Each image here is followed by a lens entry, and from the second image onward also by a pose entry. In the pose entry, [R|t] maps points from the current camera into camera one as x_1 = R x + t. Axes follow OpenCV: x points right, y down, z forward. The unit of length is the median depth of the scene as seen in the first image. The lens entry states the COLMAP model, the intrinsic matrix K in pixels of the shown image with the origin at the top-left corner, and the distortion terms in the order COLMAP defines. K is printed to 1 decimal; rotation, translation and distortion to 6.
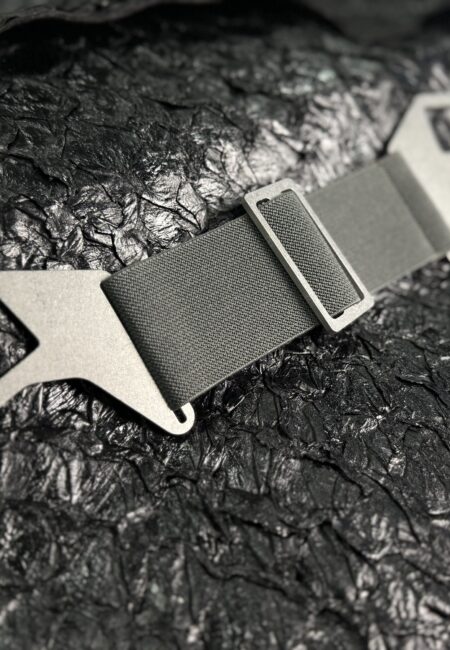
lens RADIAL K [[622.7, 0, 210.4], [0, 622.7, 319.8], [0, 0, 1]] dist [0.171324, -0.392494]
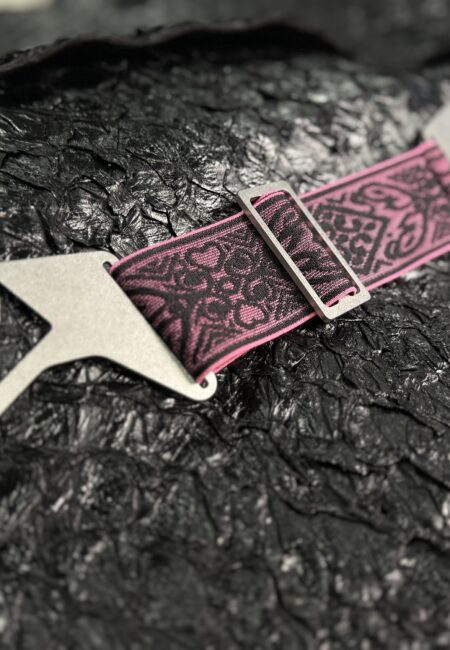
lens RADIAL K [[622.7, 0, 210.4], [0, 622.7, 319.8], [0, 0, 1]] dist [0.171324, -0.392494]
pose [[0.998515, -0.054065, 0.006629, -0.107217], [0.054438, 0.986391, -0.155142, 0.222060], [0.001849, 0.155273, 0.987870, -0.018387]]
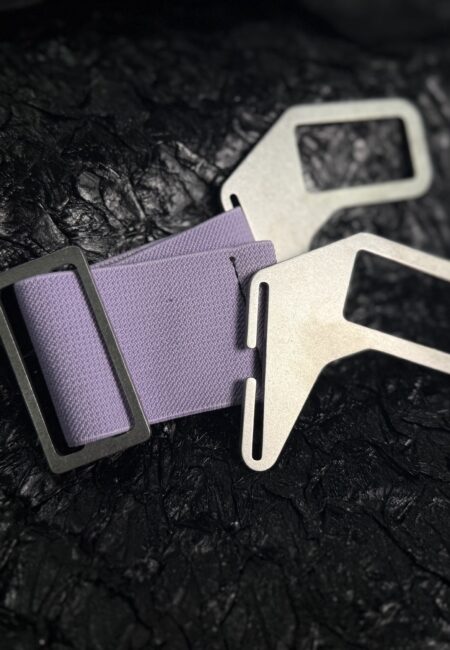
lens RADIAL K [[607.2, 0, 228.5], [0, 607.2, 316.7], [0, 0, 1]] dist [0.183761, -0.437170]
pose [[0.981617, 0.125076, -0.144167, 0.377760], [-0.114766, 0.990344, 0.077768, -0.196932], [0.152502, -0.059793, 0.986493, 0.255229]]
